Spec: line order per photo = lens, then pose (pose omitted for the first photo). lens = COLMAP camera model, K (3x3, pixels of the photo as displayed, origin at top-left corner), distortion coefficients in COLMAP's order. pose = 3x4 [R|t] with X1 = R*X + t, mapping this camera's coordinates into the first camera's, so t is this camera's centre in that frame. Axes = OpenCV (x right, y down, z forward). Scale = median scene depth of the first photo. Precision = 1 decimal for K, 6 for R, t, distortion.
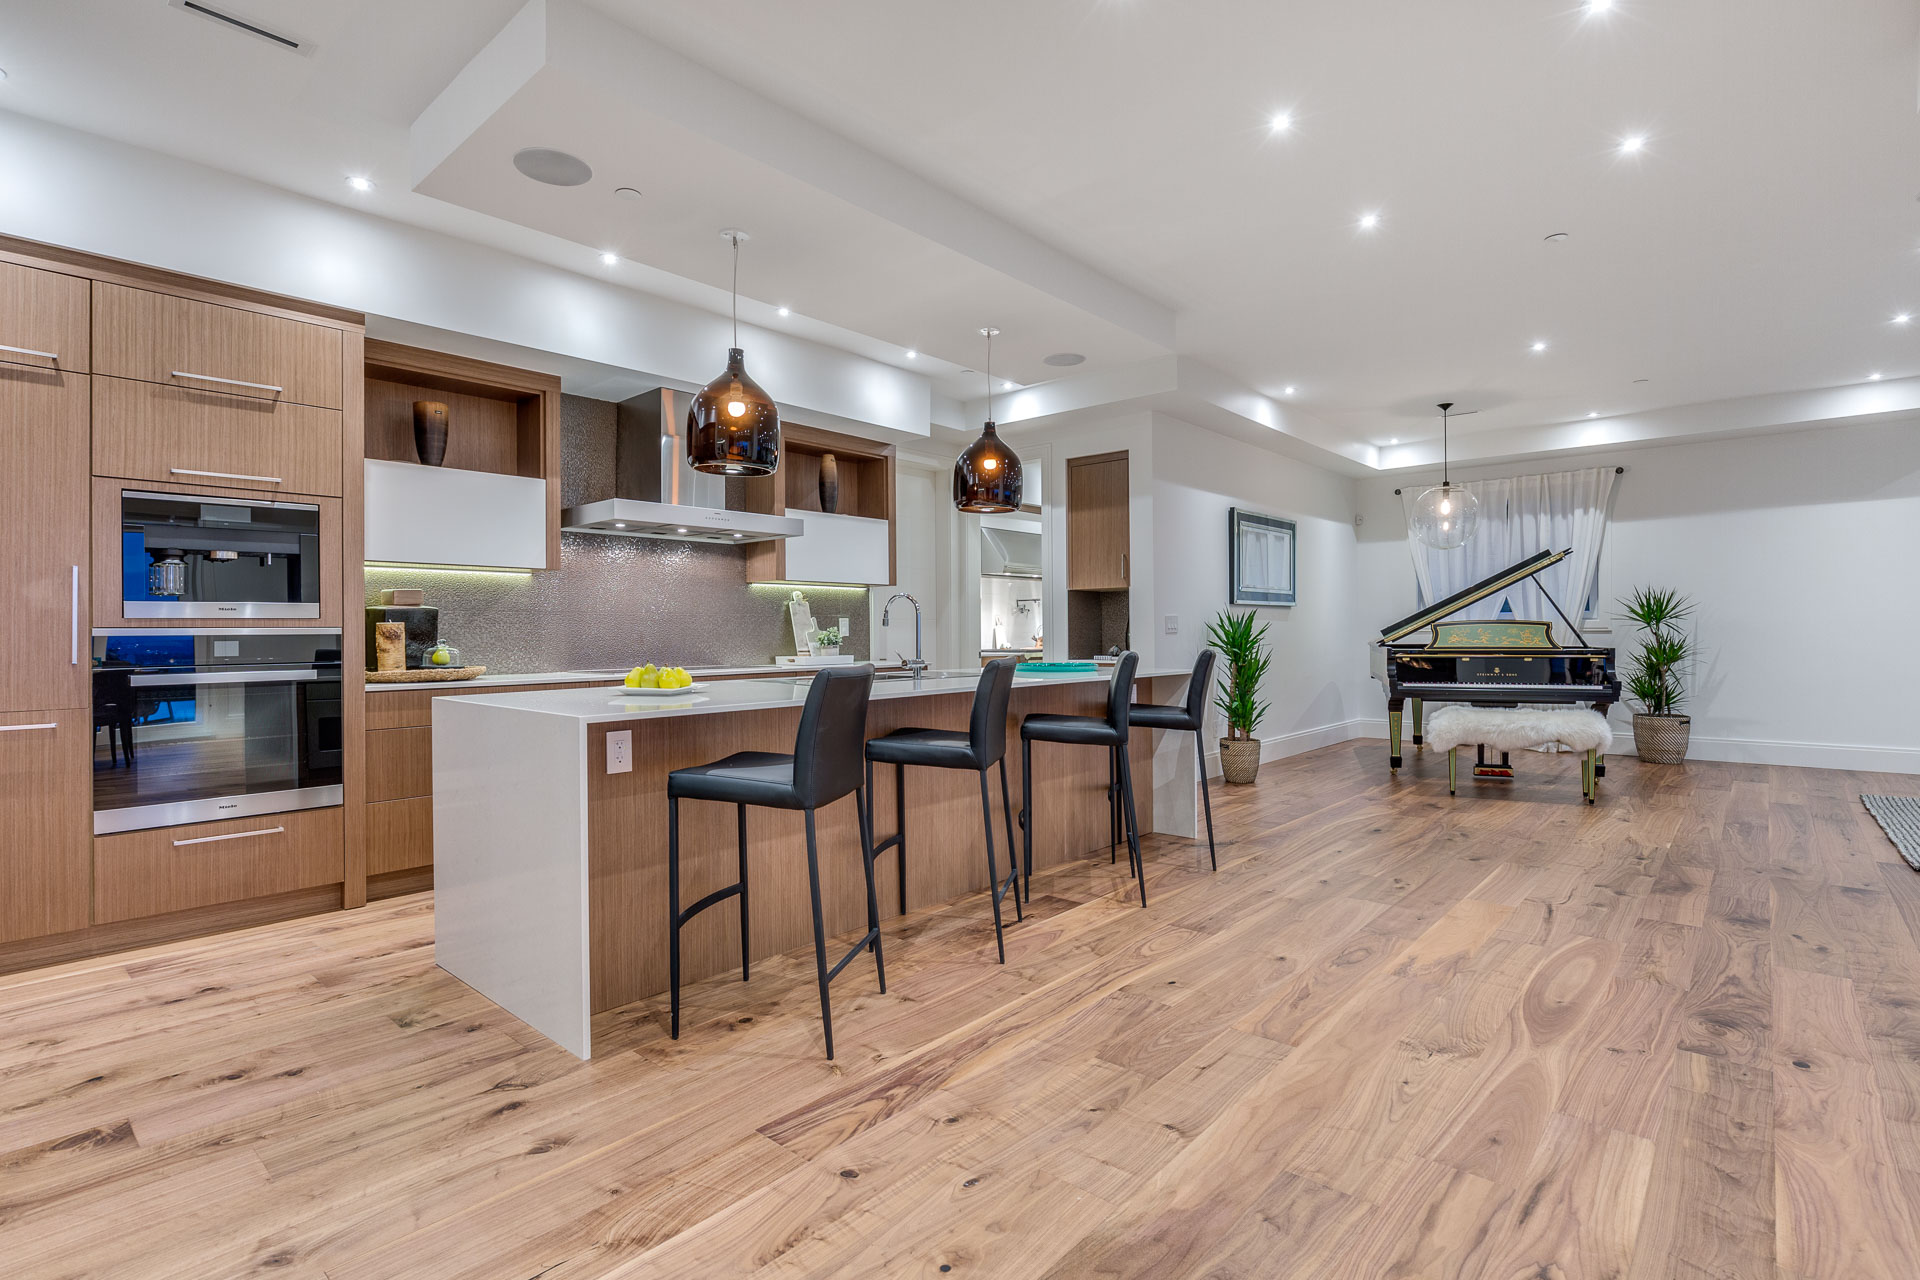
lens RADIAL K [[920.0, 0, 953.5], [0, 920.0, 629.2], [0, 0, 1]] dist [-0.006150, -0.000581]
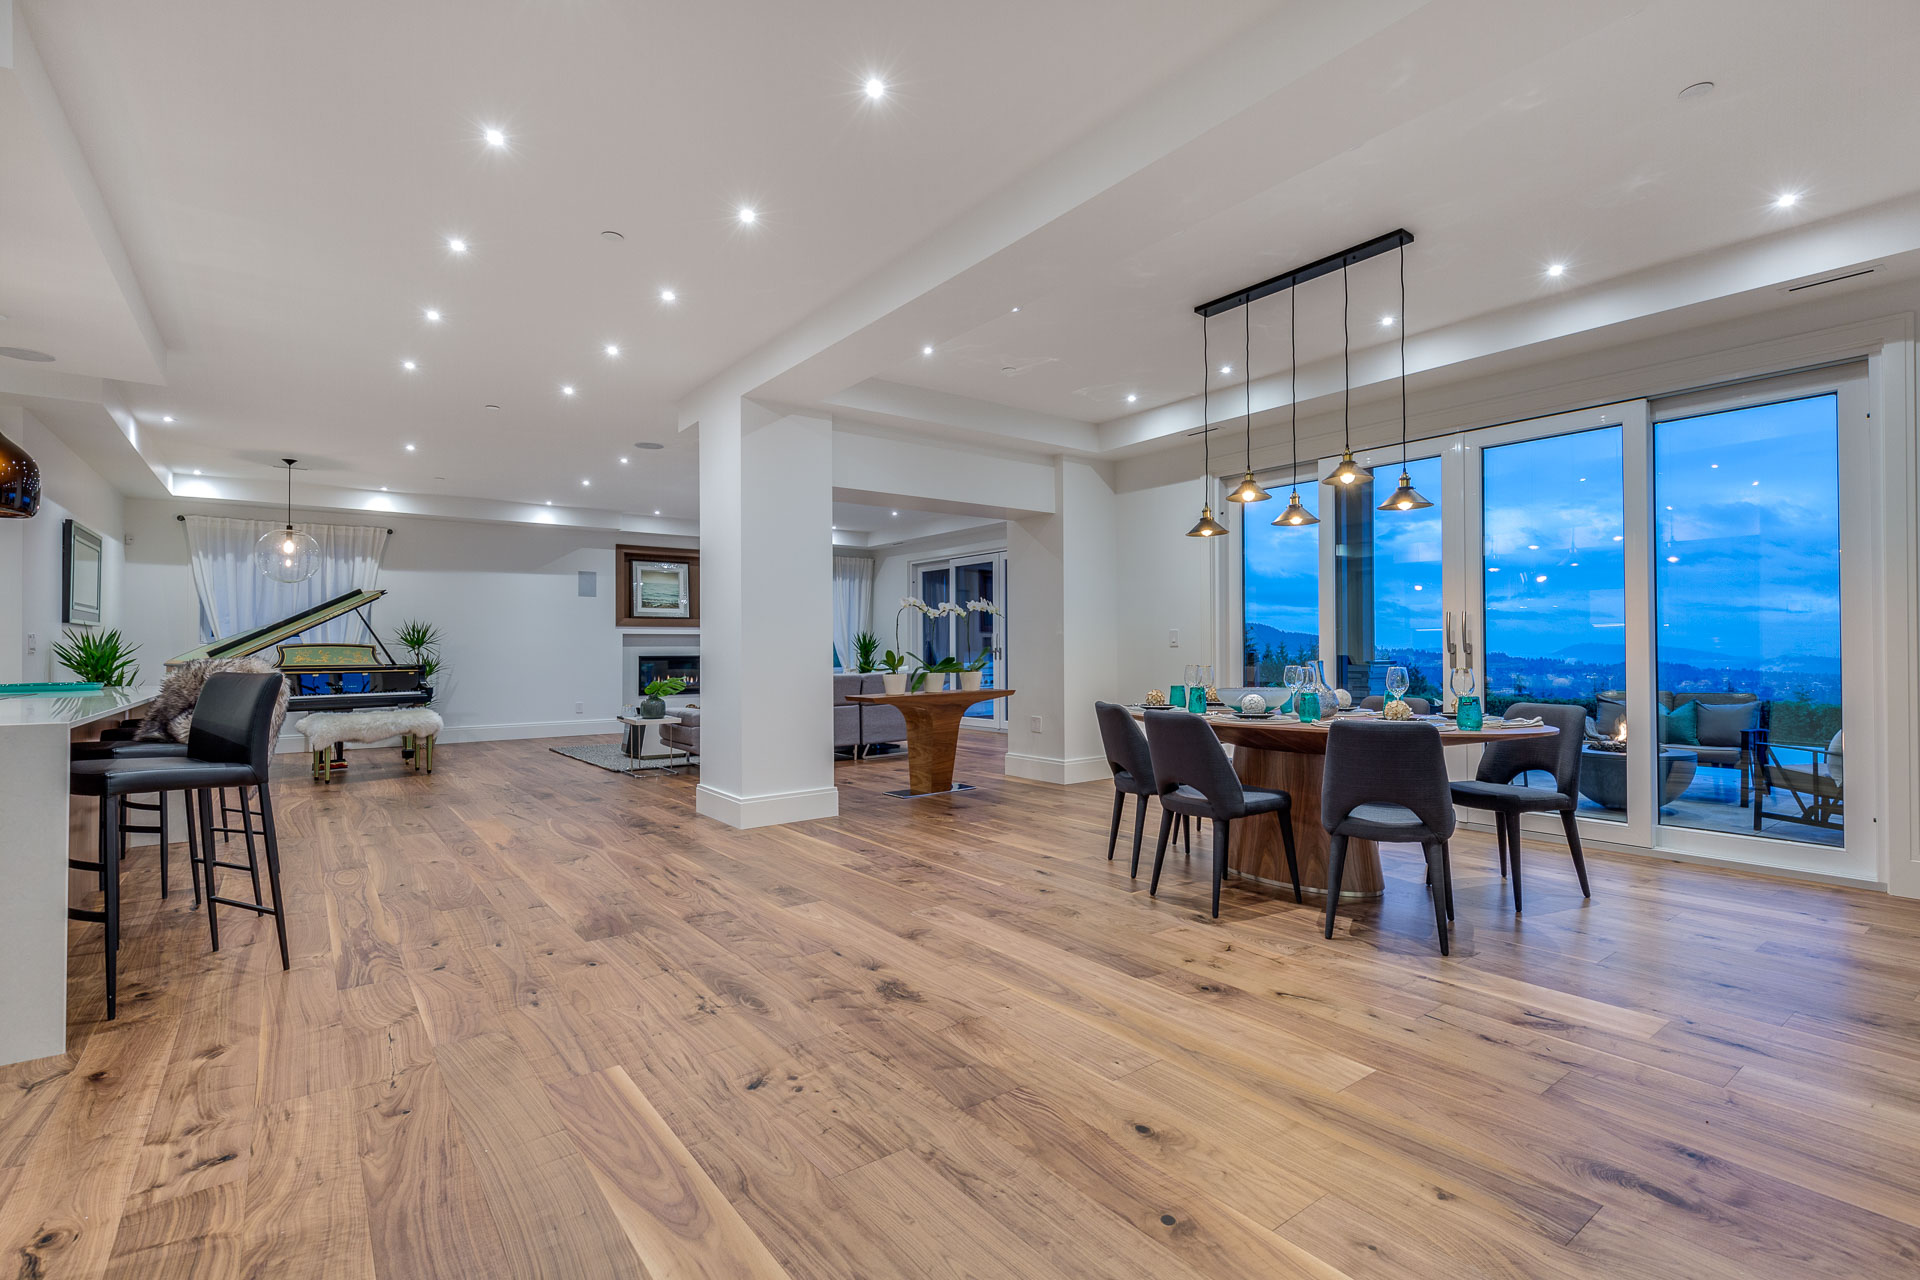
lens RADIAL K [[891.3, 0, 957.7], [0, 891.3, 636.9], [0, 0, 1]] dist [-0.001642, 0.000823]
pose [[0.198419, 0.020180, 0.979910, -0.431330], [0.001132, 0.999783, -0.020819, 0.007411], [-0.980117, 0.005240, 0.198353, -0.069977]]
